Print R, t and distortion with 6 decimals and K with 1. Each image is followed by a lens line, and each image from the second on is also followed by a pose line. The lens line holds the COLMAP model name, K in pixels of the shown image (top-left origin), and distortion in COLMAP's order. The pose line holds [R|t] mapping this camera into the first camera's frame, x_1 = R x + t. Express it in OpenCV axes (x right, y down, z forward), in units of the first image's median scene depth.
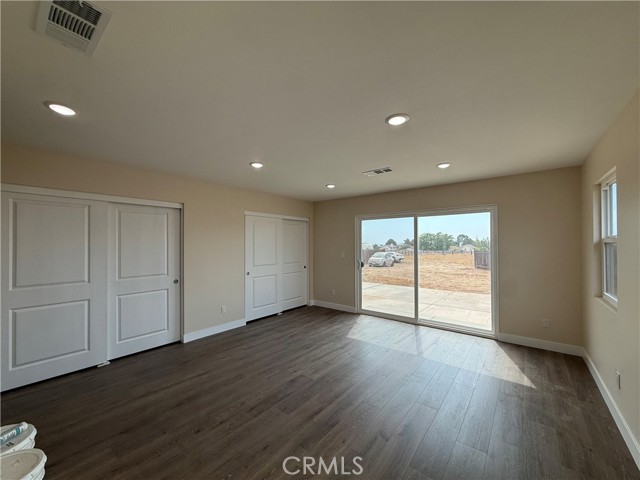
lens RADIAL K [[256.3, 0, 318.2], [0, 256.3, 242.1], [0, 0, 1]] dist [-0.000869, -0.000036]
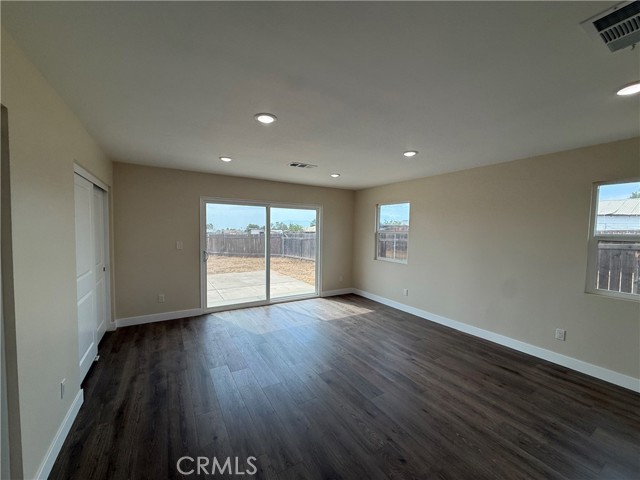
lens RADIAL K [[256.3, 0, 318.2], [0, 256.3, 242.1], [0, 0, 1]] dist [-0.000869, -0.000036]
pose [[0.336124, -0.038721, 0.941022, -0.608632], [-0.024355, 0.998463, 0.049784, -0.010230], [-0.941503, -0.039652, 0.334664, 0.459485]]
